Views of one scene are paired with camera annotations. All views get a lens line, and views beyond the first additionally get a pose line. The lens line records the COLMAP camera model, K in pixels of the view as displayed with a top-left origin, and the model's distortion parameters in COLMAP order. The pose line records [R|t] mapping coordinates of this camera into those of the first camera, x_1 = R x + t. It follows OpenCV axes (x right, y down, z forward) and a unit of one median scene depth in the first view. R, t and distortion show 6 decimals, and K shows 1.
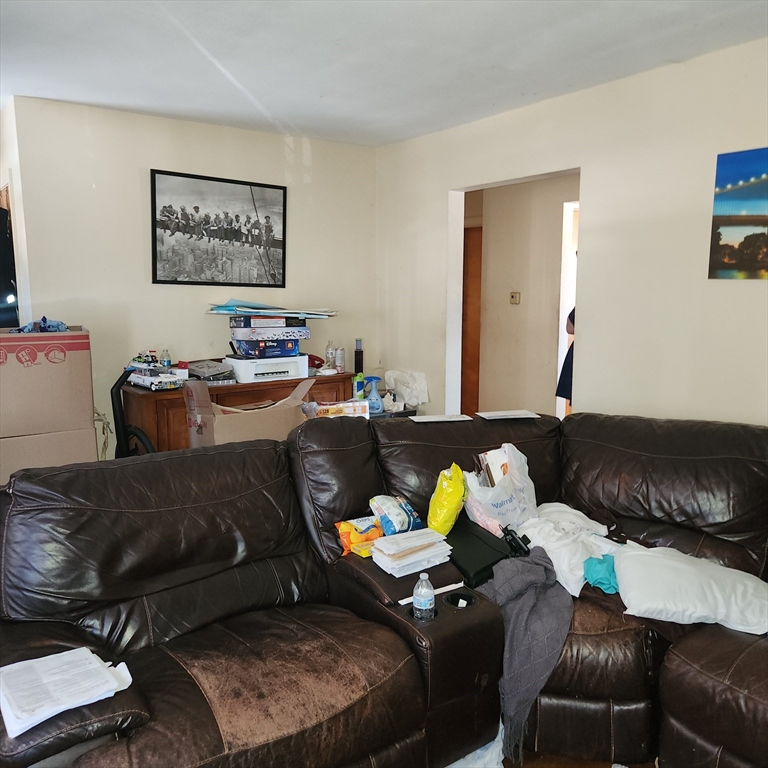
lens RADIAL K [[678.7, 0, 383.1], [0, 678.7, 386.6], [0, 0, 1]] dist [0.064304, -0.047902]
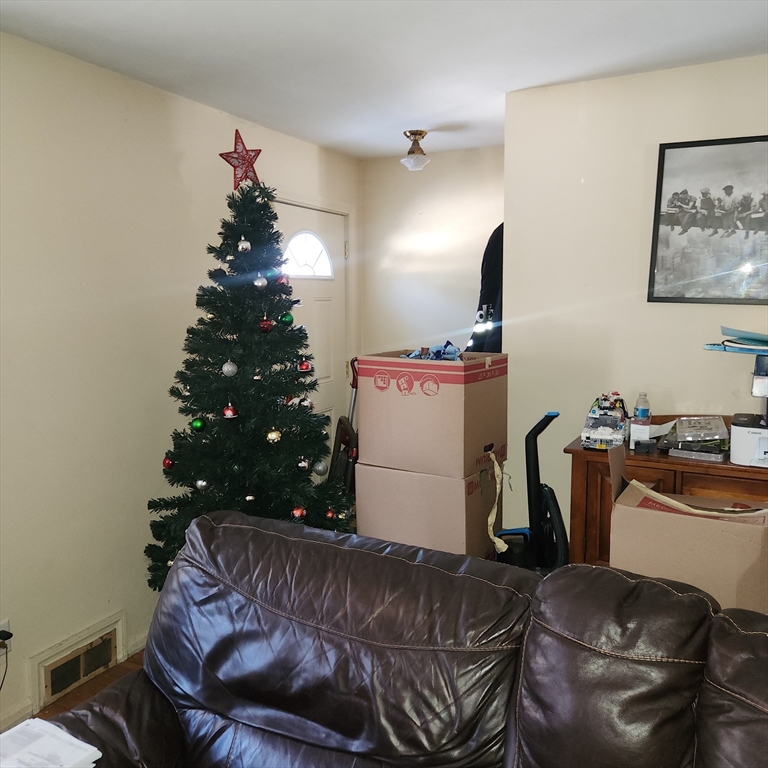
lens RADIAL K [[678.7, 0, 383.9], [0, 678.7, 376.9], [0, 0, 1]] dist [0.064304, -0.047902]
pose [[0.444973, 0.105431, -0.889316, 0.196621], [-0.132094, 0.989911, 0.051263, -0.071564], [0.885749, 0.094663, 0.454410, 0.426907]]
